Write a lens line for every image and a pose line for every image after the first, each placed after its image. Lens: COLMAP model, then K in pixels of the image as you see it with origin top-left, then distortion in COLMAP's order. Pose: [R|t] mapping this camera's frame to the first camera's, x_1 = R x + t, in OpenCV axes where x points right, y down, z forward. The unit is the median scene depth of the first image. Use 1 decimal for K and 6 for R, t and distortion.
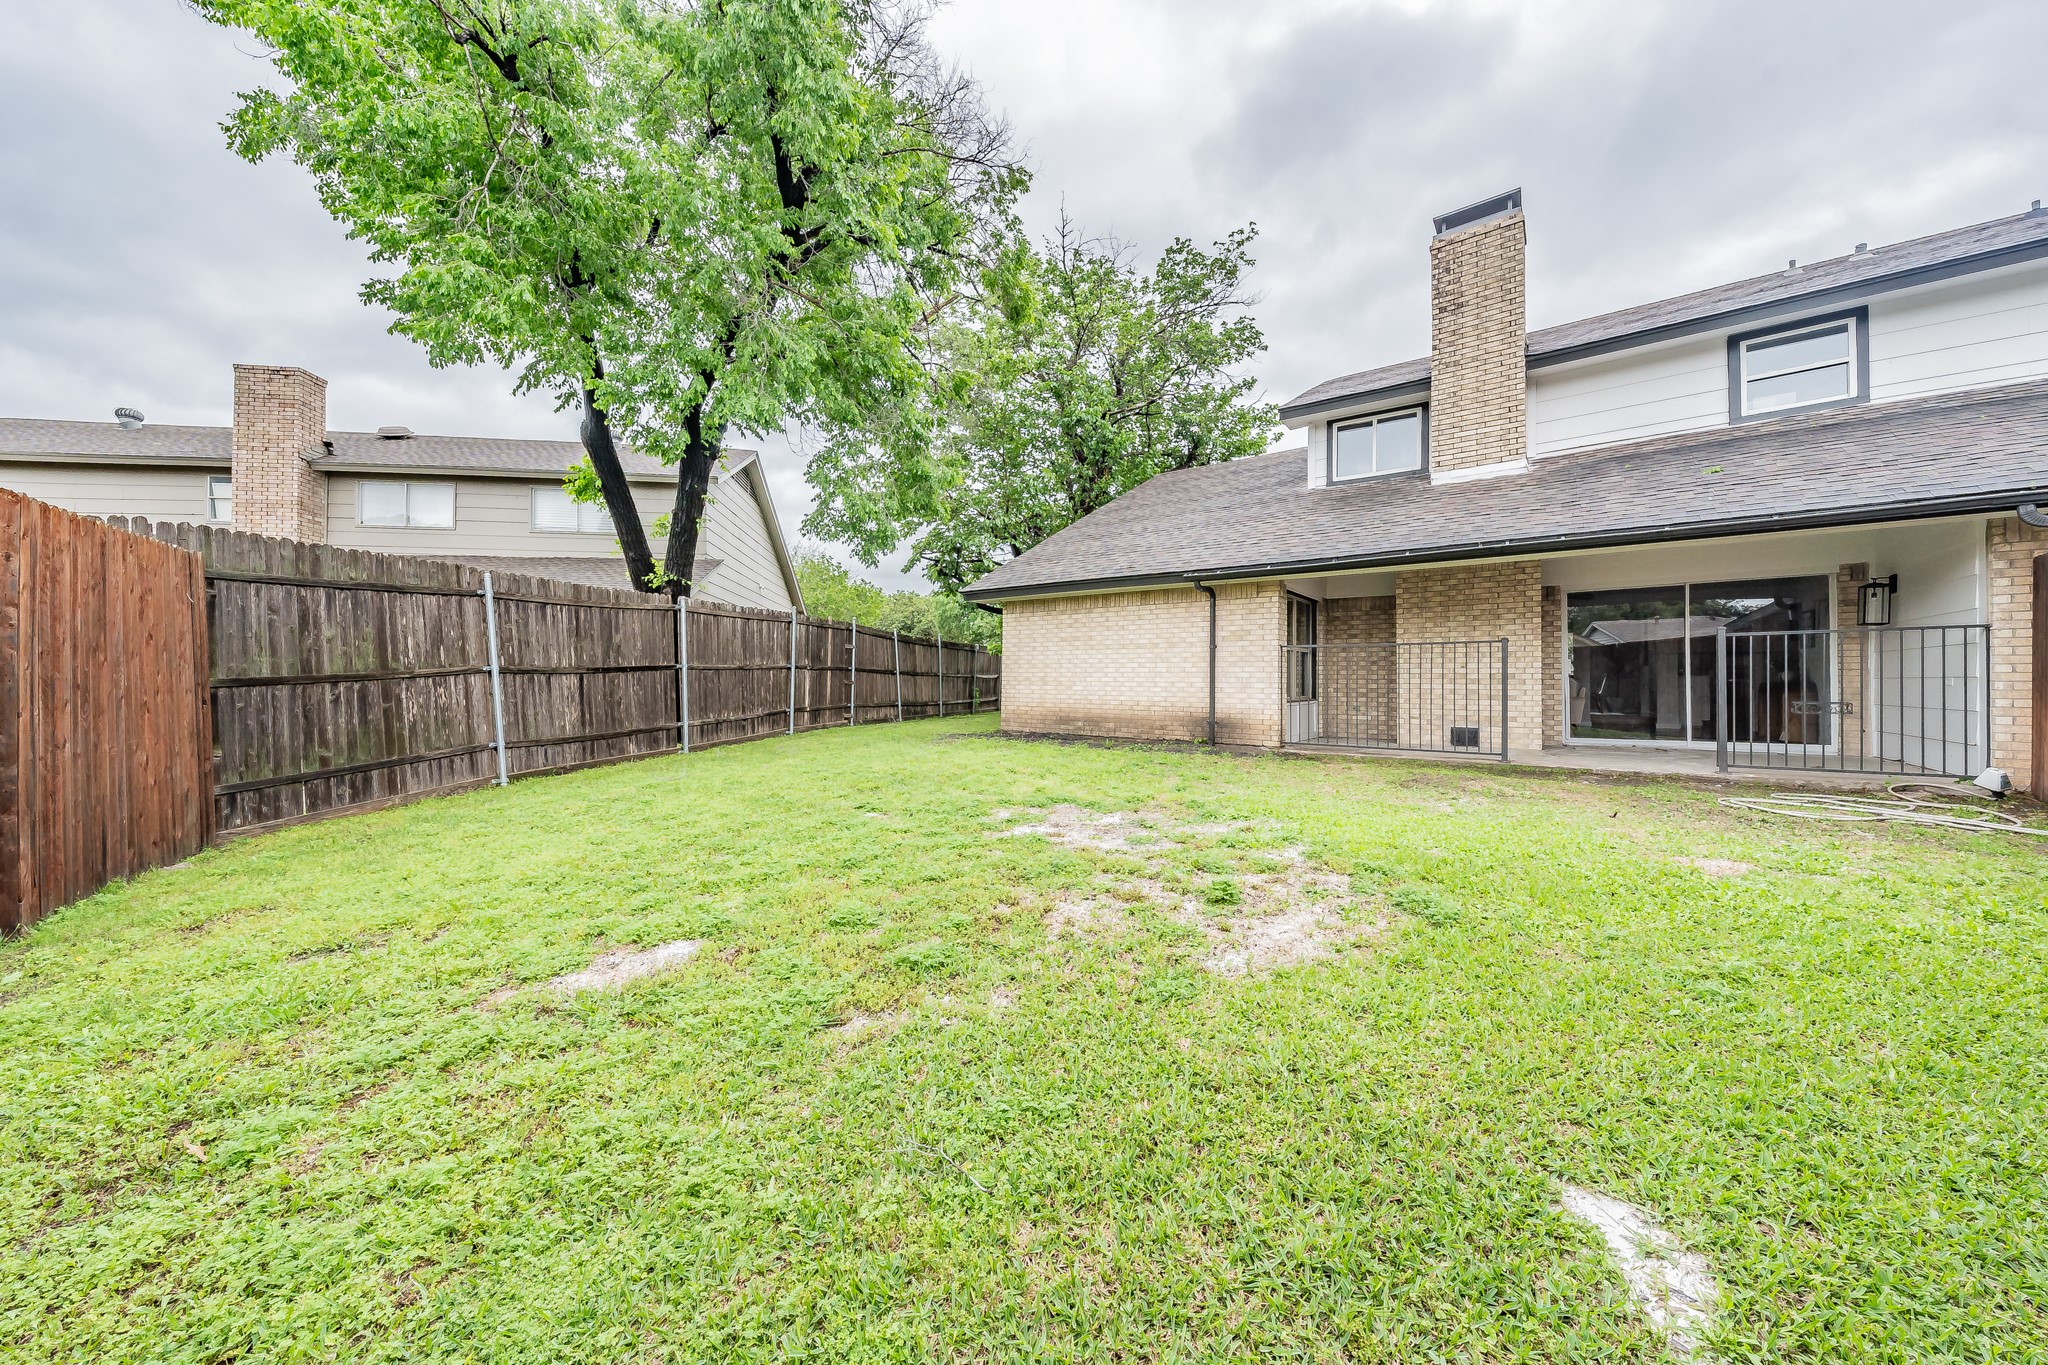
lens RADIAL K [[720.3, 0, 1030.8], [0, 720.3, 680.3], [0, 0, 1]] dist [0.002340, 0.000225]
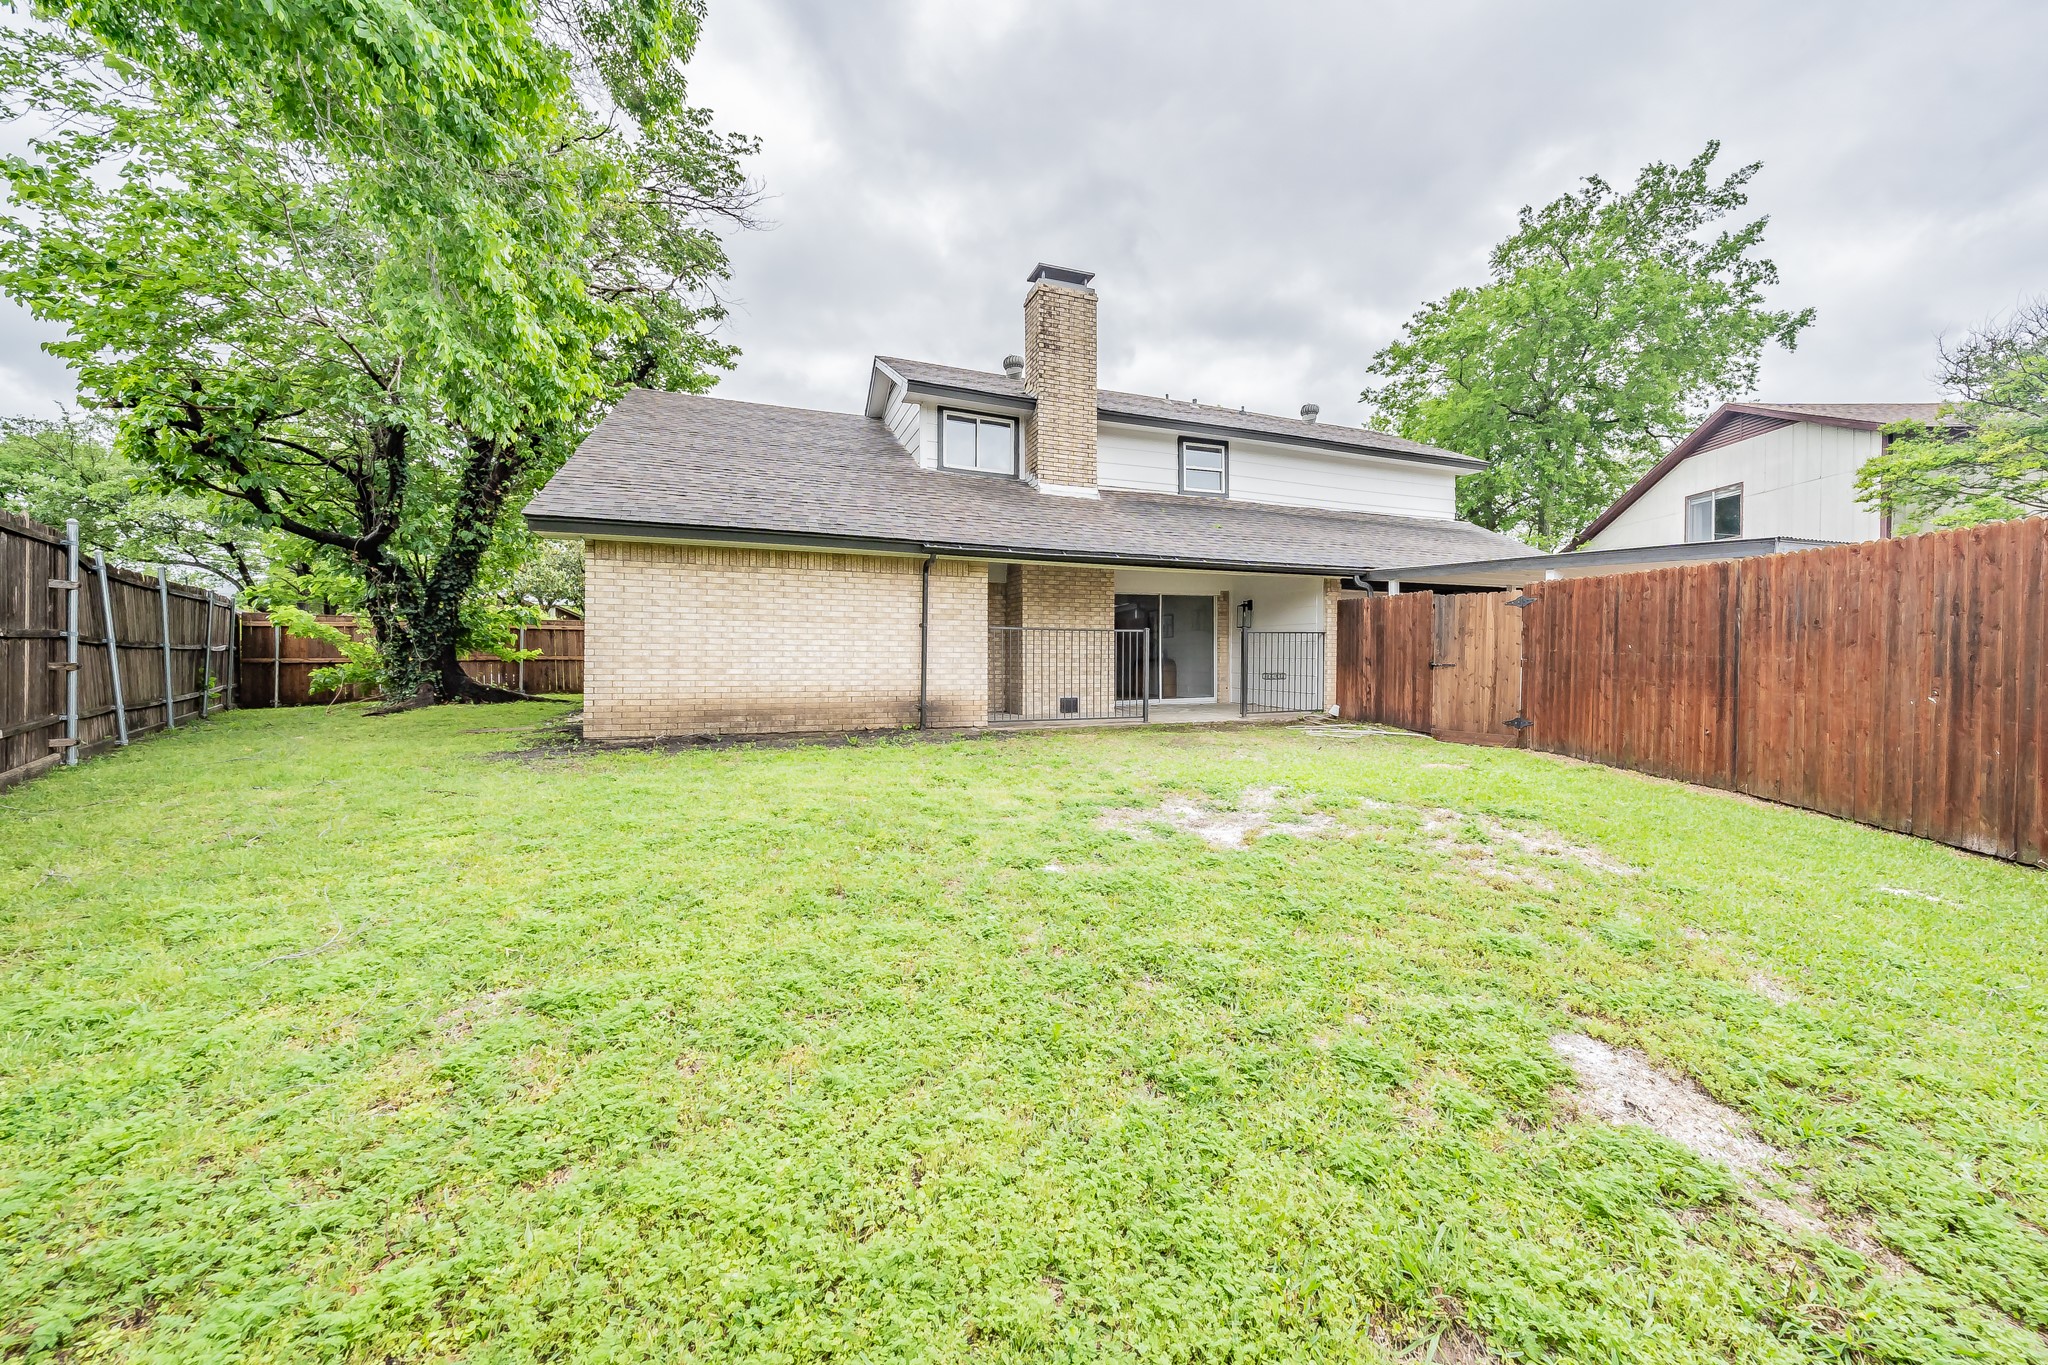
lens RADIAL K [[720.3, 0, 1032.8], [0, 720.3, 672.2], [0, 0, 1]] dist [0.002340, 0.000225]
pose [[0.531851, -0.021514, 0.846565, -0.465156], [-0.005710, 0.999563, 0.028989, -0.013547], [-0.846819, -0.020252, 0.531496, 0.393814]]
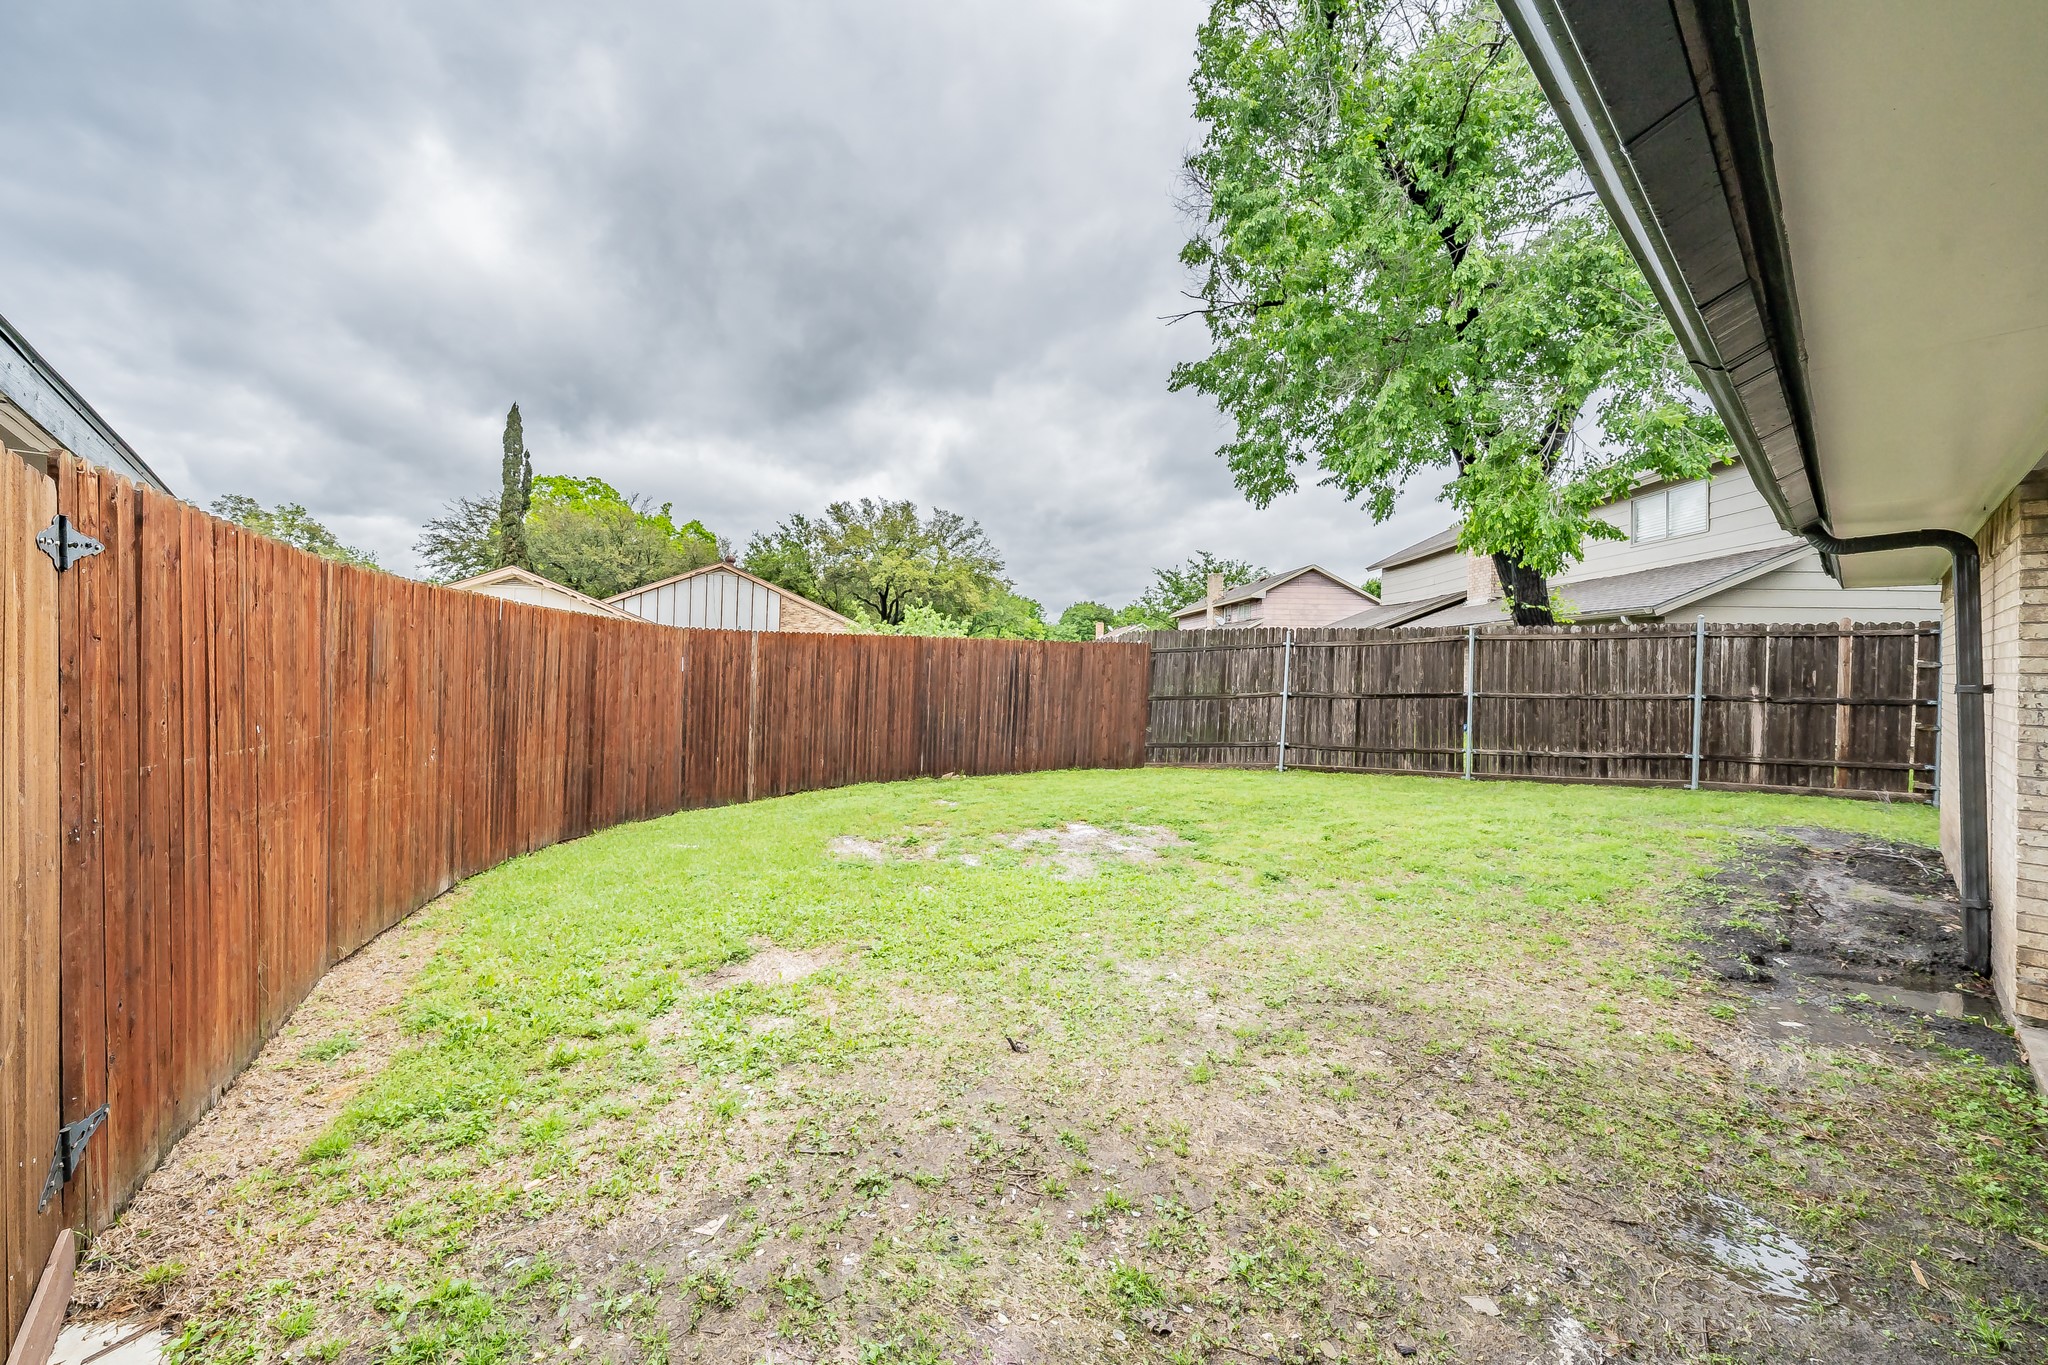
lens RADIAL K [[756.5, 0, 1013.3], [0, 756.5, 668.8], [0, 0, 1]] dist [0.001458, -0.000115]
pose [[-0.230241, 0.000448, -0.973134, 0.744468], [-0.015159, 0.999877, 0.004046, -0.052915], [0.973016, 0.015683, -0.230206, 0.643787]]
